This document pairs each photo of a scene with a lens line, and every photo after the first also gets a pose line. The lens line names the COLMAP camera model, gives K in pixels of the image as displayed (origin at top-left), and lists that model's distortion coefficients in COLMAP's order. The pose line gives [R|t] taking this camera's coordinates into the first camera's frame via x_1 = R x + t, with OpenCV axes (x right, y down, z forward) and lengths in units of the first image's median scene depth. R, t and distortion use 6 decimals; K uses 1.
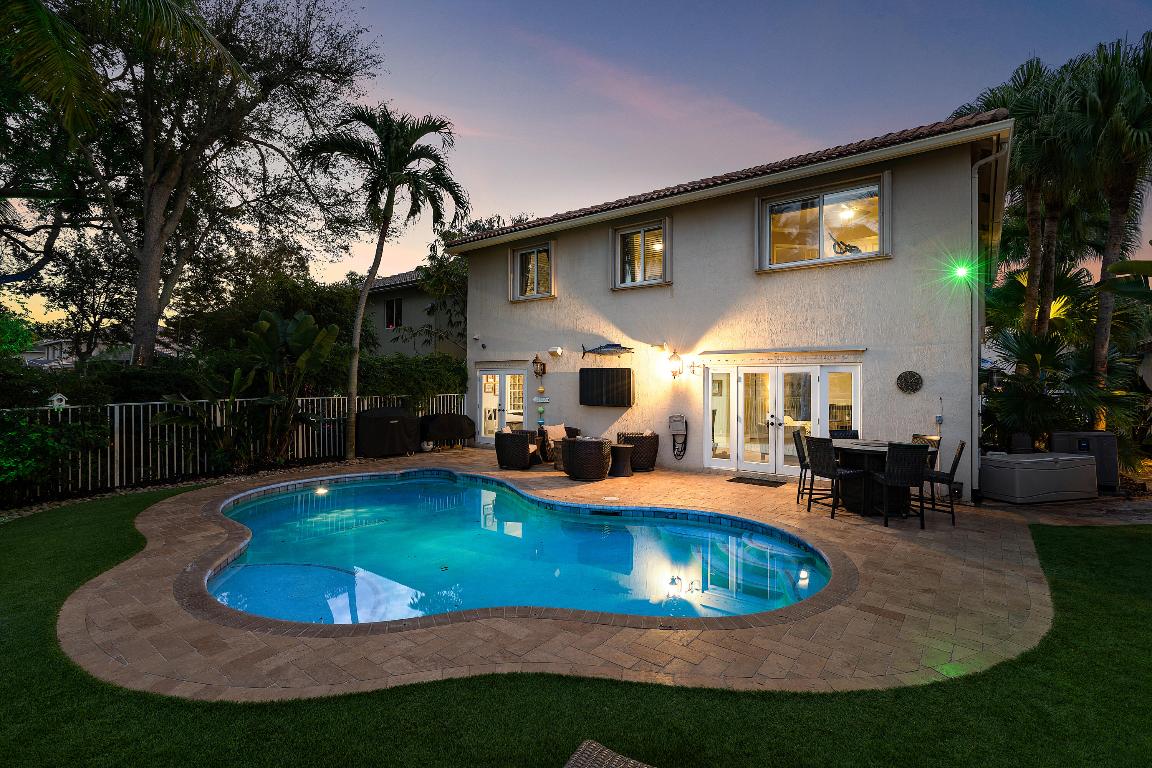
lens RADIAL K [[525.8, 0, 578.0], [0, 525.8, 379.2], [0, 0, 1]] dist [0.003467, 0.000952]
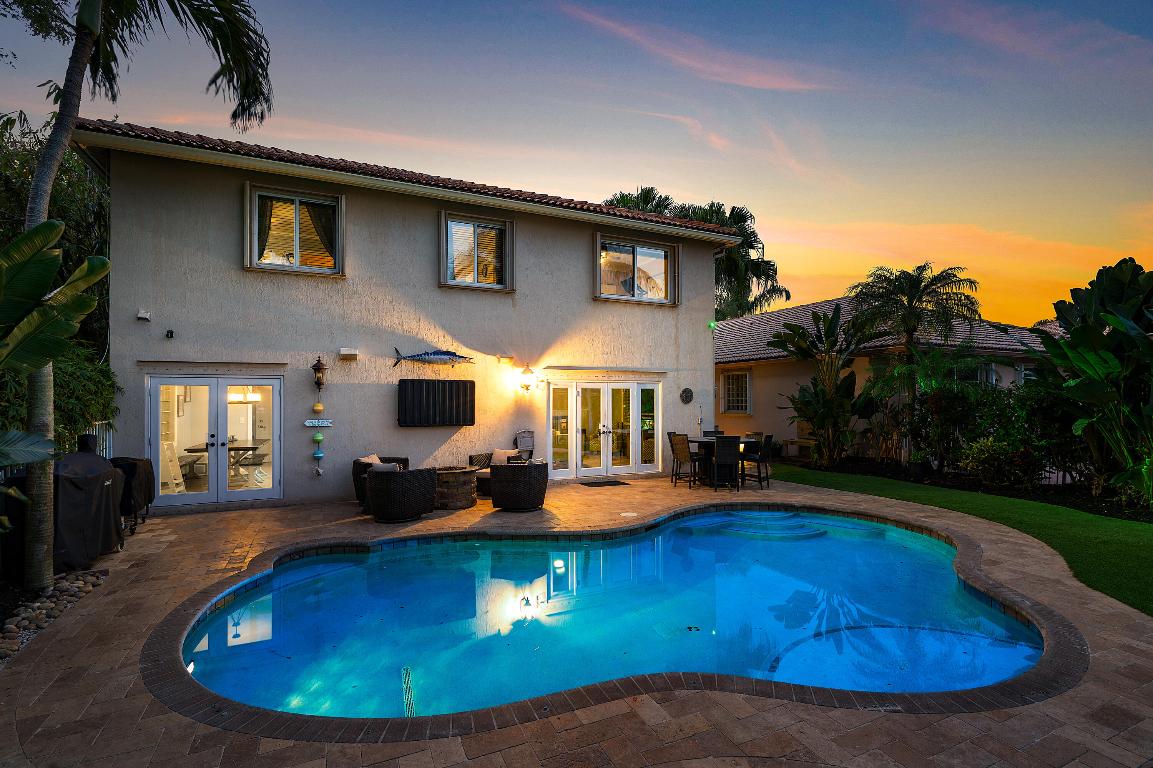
lens RADIAL K [[526.3, 0, 594.5], [0, 526.3, 404.9], [0, 0, 1]] dist [0.003467, 0.000952]
pose [[0.466164, -0.015064, 0.884570, -0.603375], [0.001513, 0.999867, 0.016230, 0.005137], [-0.884697, -0.006228, 0.466125, 0.436198]]
